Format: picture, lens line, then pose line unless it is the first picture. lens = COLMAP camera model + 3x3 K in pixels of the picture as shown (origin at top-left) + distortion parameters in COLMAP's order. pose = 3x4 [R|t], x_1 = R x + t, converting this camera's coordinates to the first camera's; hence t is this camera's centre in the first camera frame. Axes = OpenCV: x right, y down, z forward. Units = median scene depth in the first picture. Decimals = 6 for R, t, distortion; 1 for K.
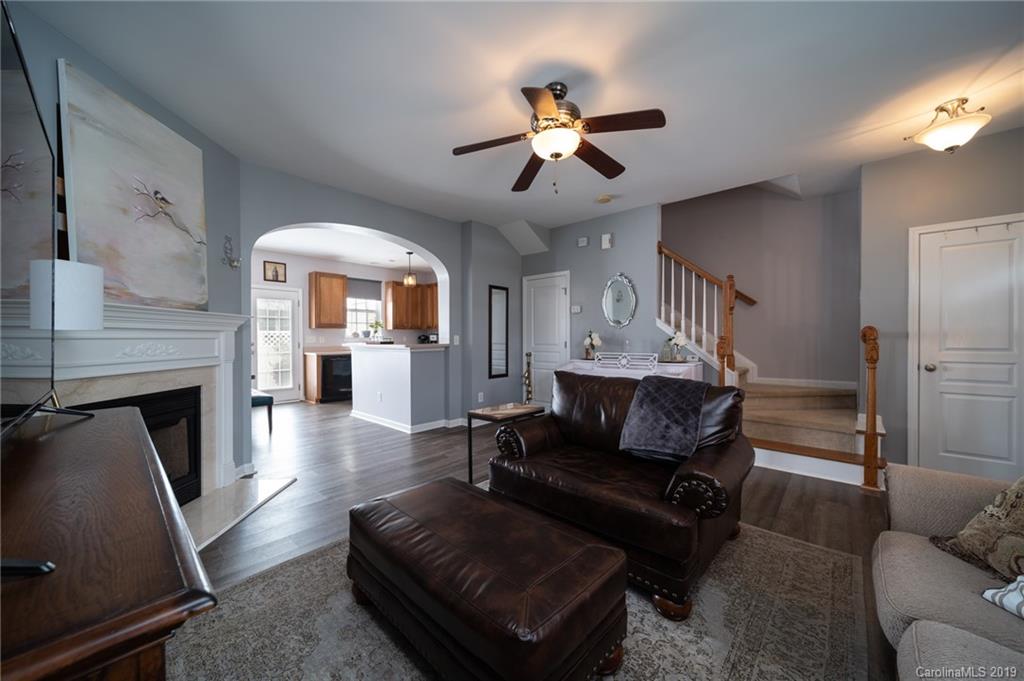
lens RADIAL K [[360.6, 0, 509.5], [0, 360.6, 340.1], [0, 0, 1]] dist [-0.001611, -0.000489]
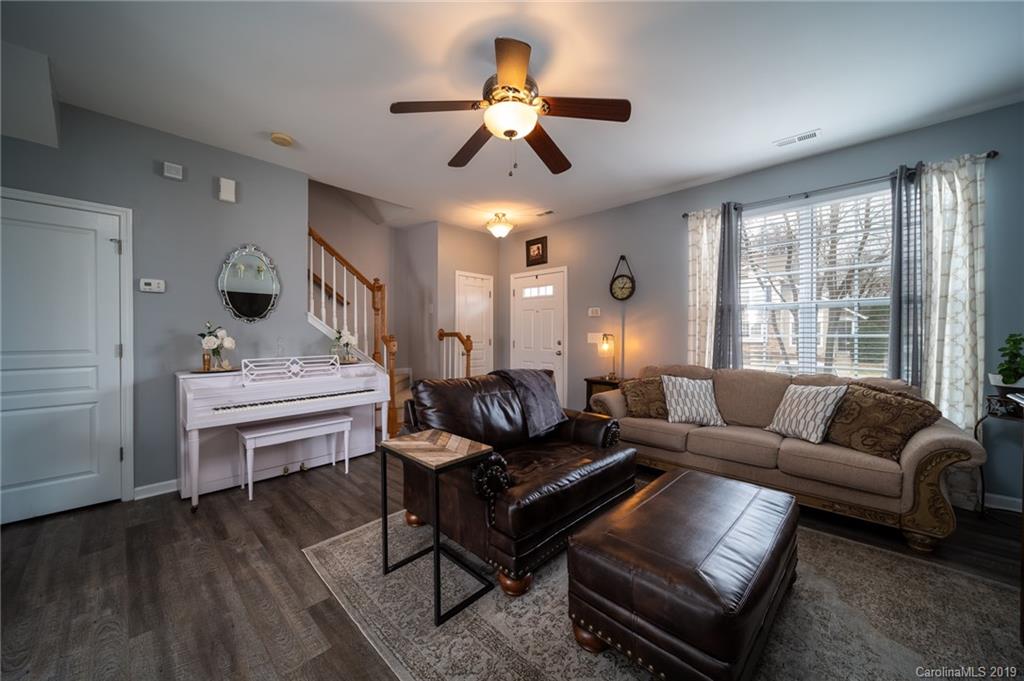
lens RADIAL K [[360.6, 0, 511.5], [0, 360.6, 337.6], [0, 0, 1]] dist [-0.001611, -0.000489]
pose [[0.030738, -0.001052, 0.999527, -0.443410], [0.012554, 0.999921, 0.000666, 0.001067], [-0.999449, 0.012527, 0.030749, 0.556282]]
